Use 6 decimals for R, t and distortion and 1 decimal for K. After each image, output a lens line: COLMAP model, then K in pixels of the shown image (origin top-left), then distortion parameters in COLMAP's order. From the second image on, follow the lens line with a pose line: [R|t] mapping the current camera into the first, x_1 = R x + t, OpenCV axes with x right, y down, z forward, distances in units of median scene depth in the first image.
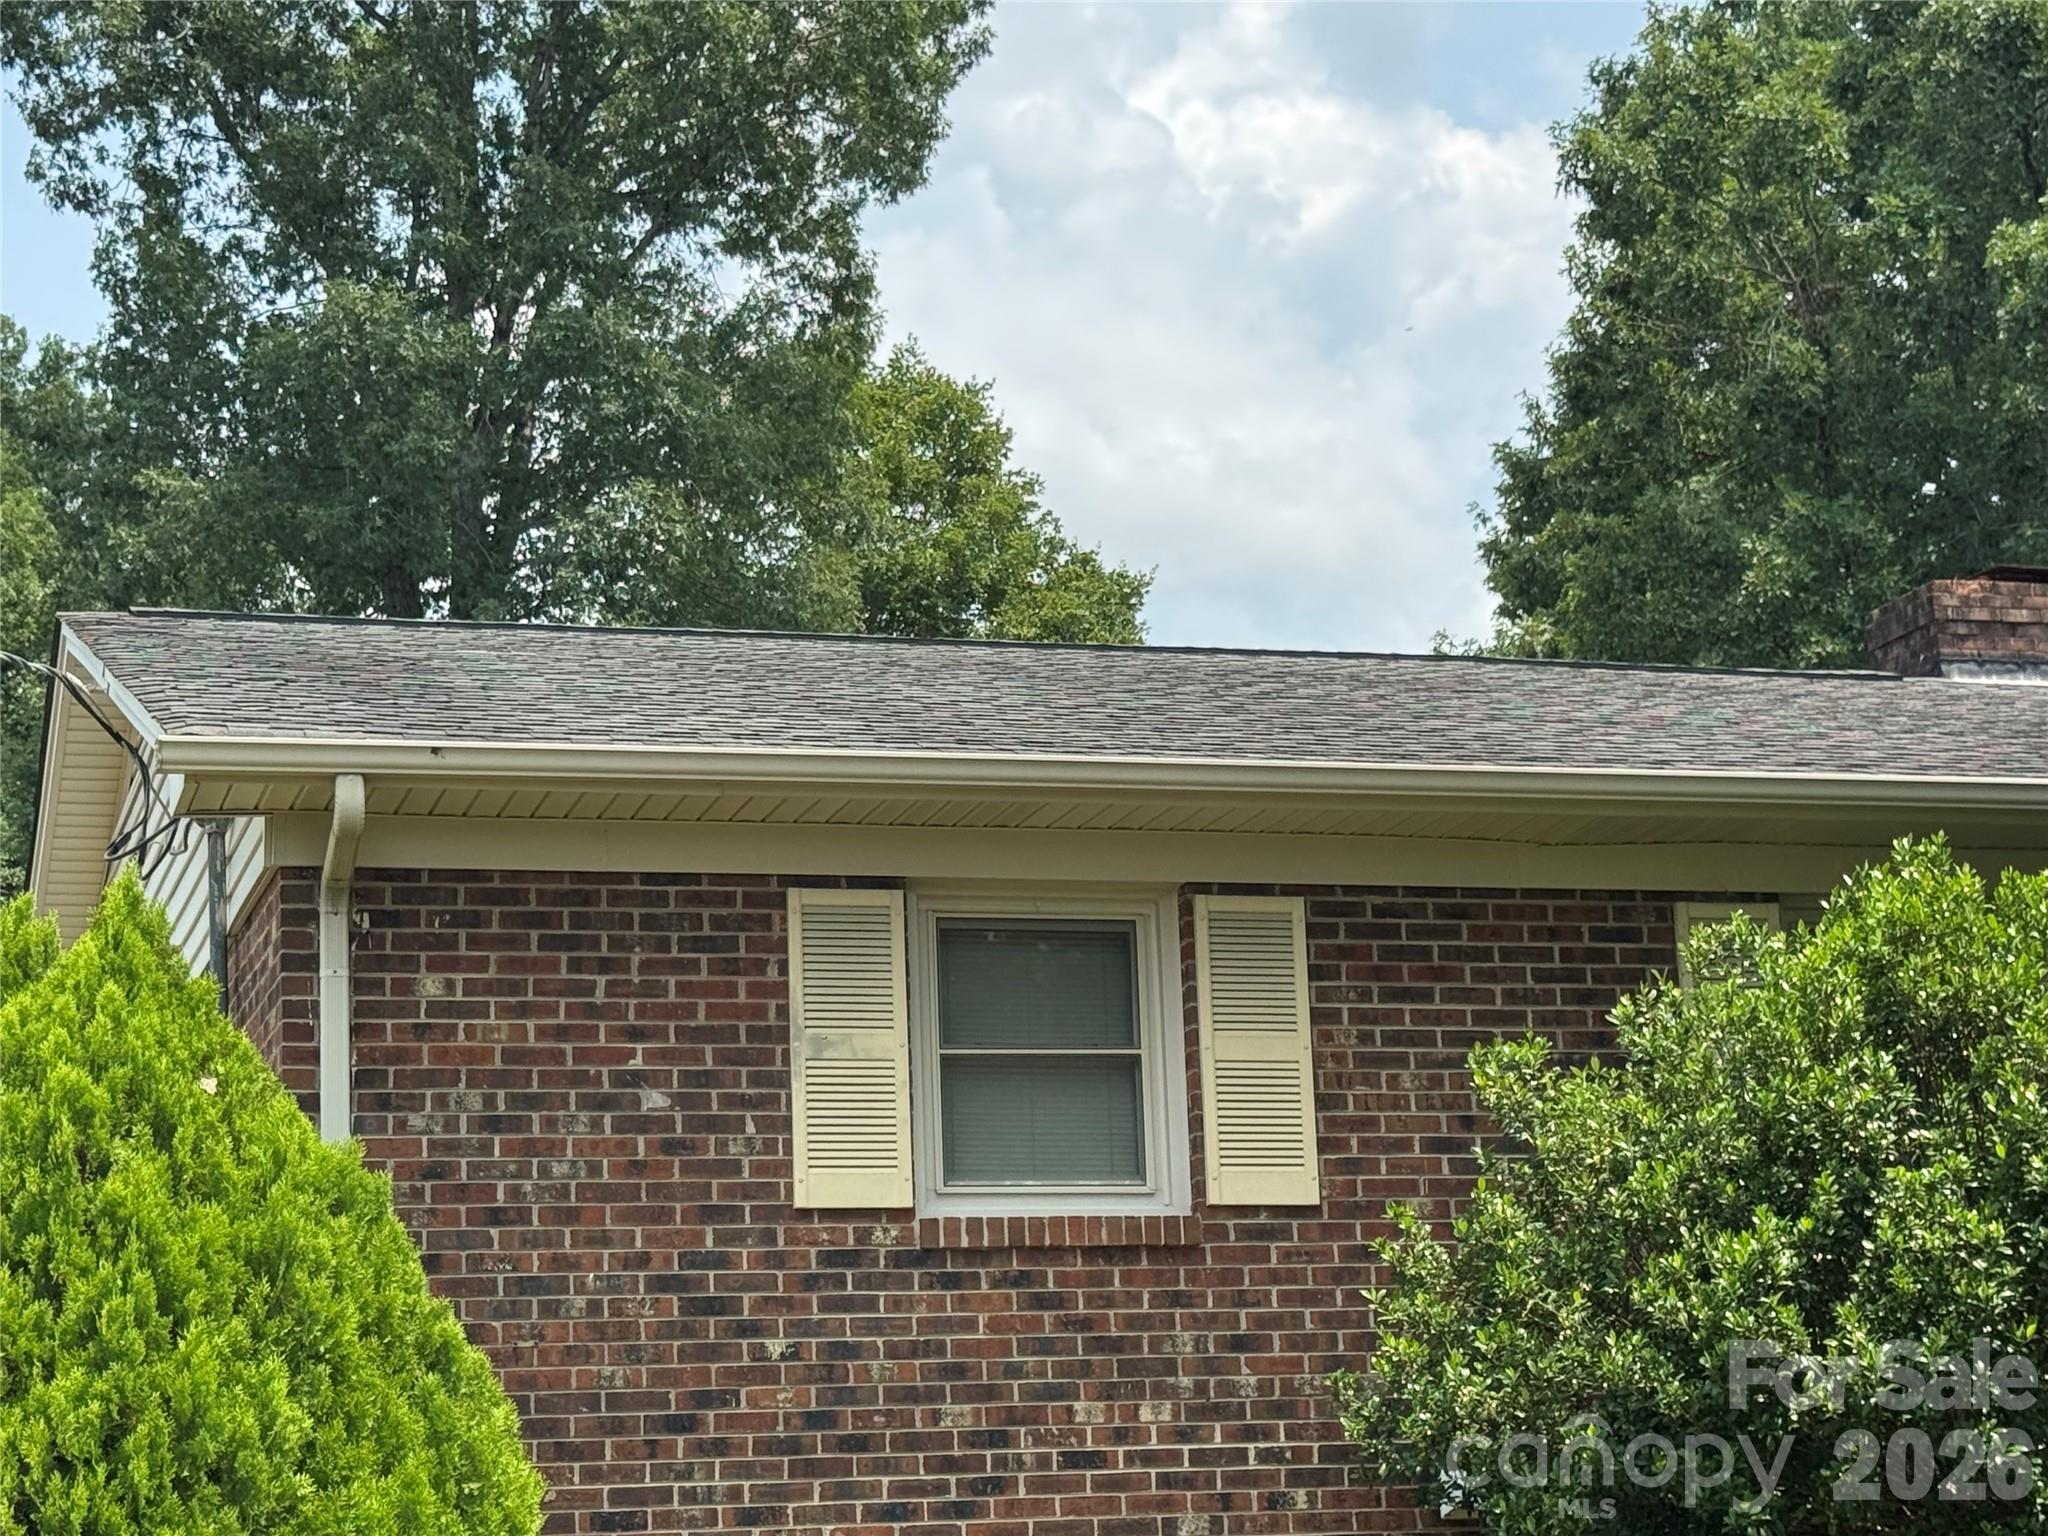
lens RADIAL K [[3988.7, 0, 1024.4], [0, 3988.7, 768.2], [0, 0, 1]] dist [0.145890, 0.000000]
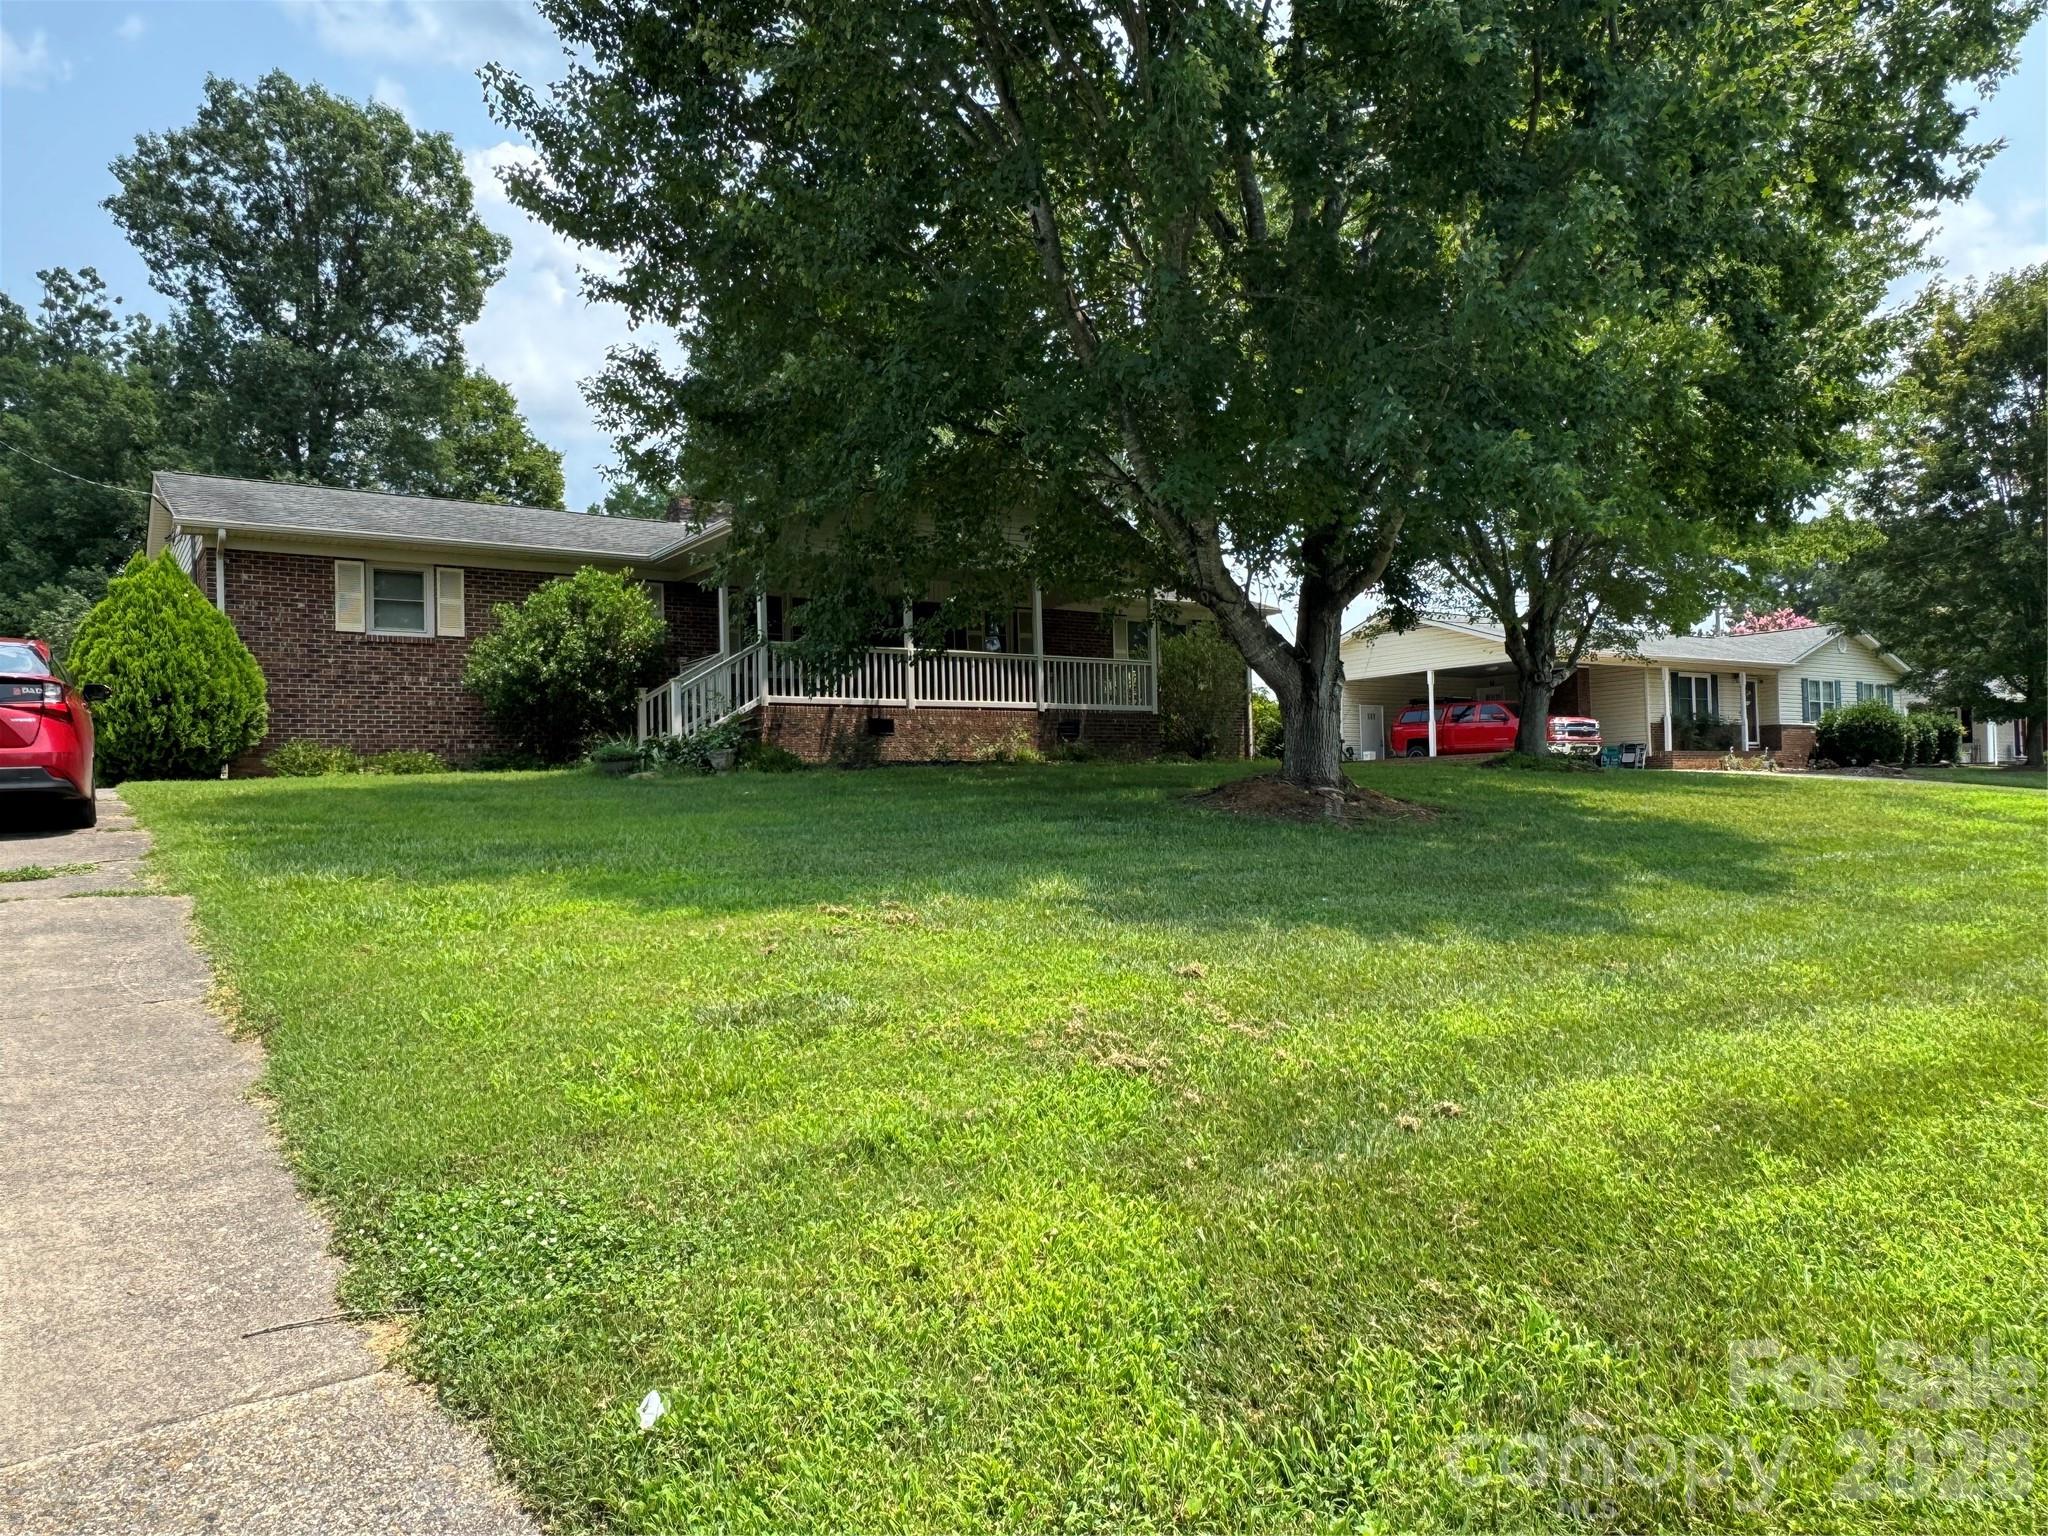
lens RADIAL K [[1403.3, 0, 1019.7], [0, 1403.3, 764.7], [0, 0, 1]] dist [-0.001811, 0.004038]
pose [[0.952802, 0.021604, 0.302824, 0.051943], [-0.073455, 0.984233, 0.160901, -0.013743], [-0.294573, -0.175550, 0.939366, -0.192240]]
